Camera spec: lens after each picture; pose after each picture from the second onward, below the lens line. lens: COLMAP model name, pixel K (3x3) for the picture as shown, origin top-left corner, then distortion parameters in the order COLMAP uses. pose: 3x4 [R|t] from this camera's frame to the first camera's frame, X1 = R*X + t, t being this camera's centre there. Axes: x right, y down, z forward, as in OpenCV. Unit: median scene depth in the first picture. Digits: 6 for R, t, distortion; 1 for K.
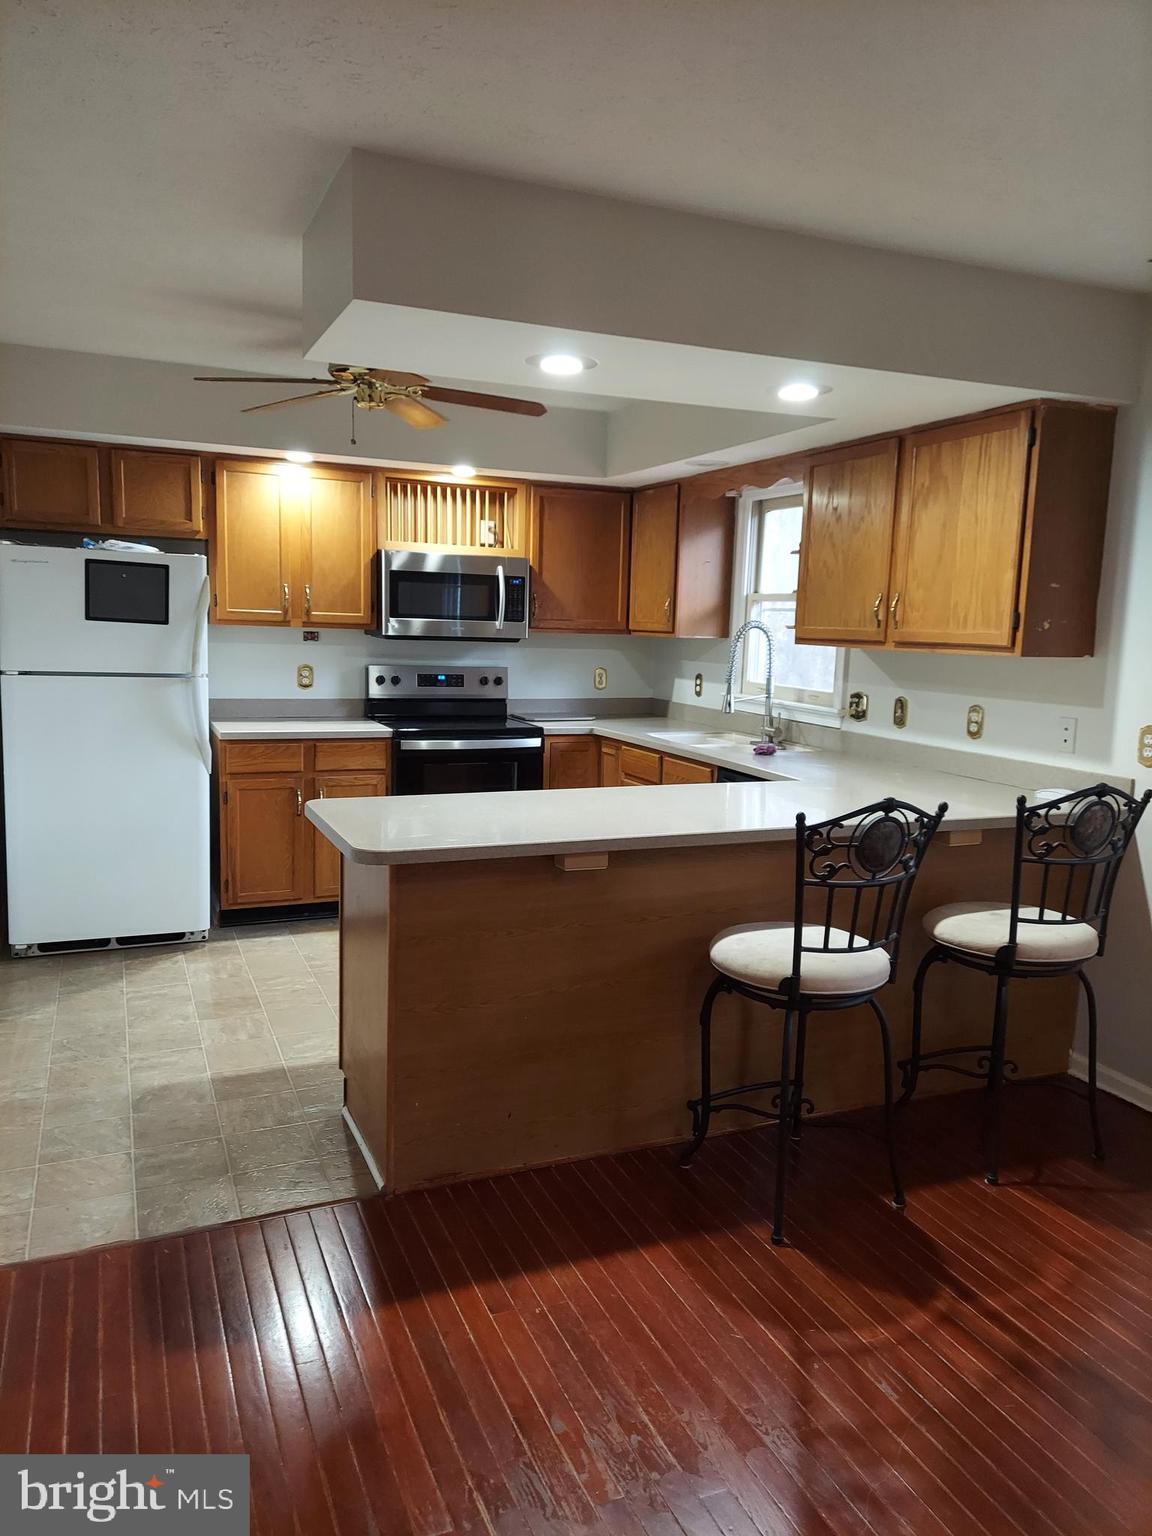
lens RADIAL K [[1125.4, 0, 574.9], [0, 1125.4, 772.6], [0, 0, 1]] dist [0.116761, -0.121355]
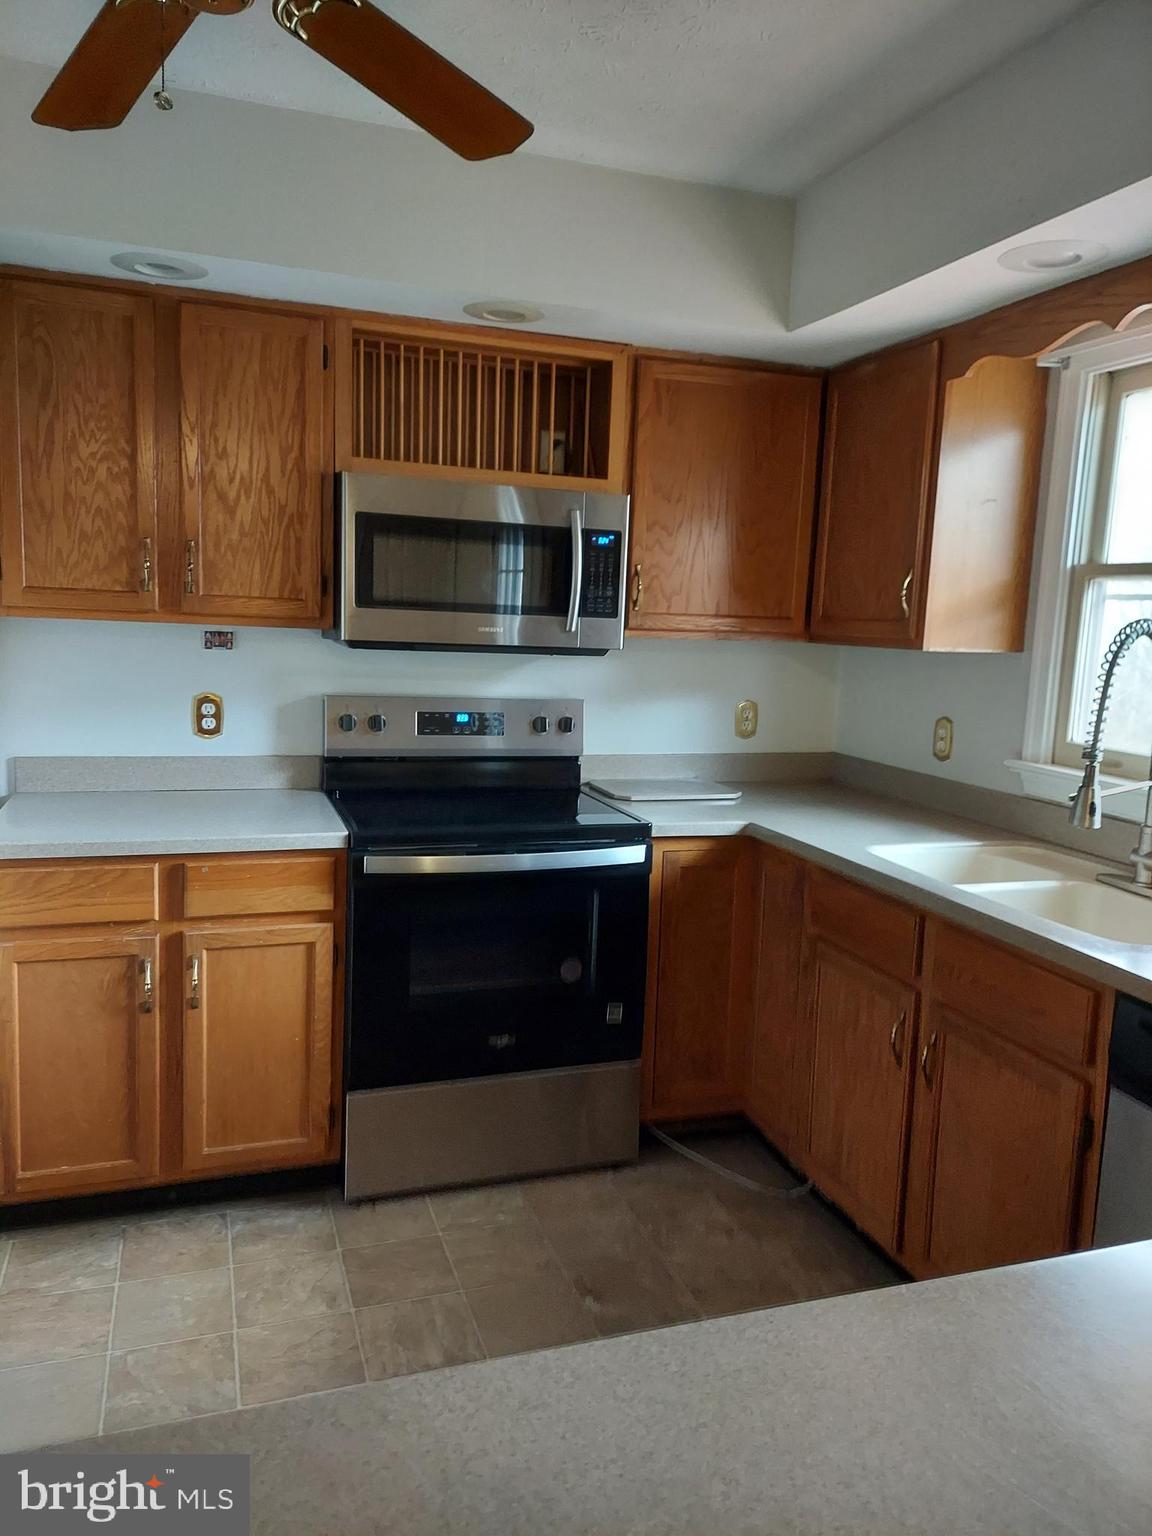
lens RADIAL K [[1125.4, 0, 574.9], [0, 1125.4, 772.6], [0, 0, 1]] dist [0.116761, -0.121355]
pose [[0.997965, 0.020406, -0.060403, -0.031083], [-0.020408, 0.999792, 0.000586, -0.061587], [0.060402, 0.000648, 0.998174, 0.474197]]
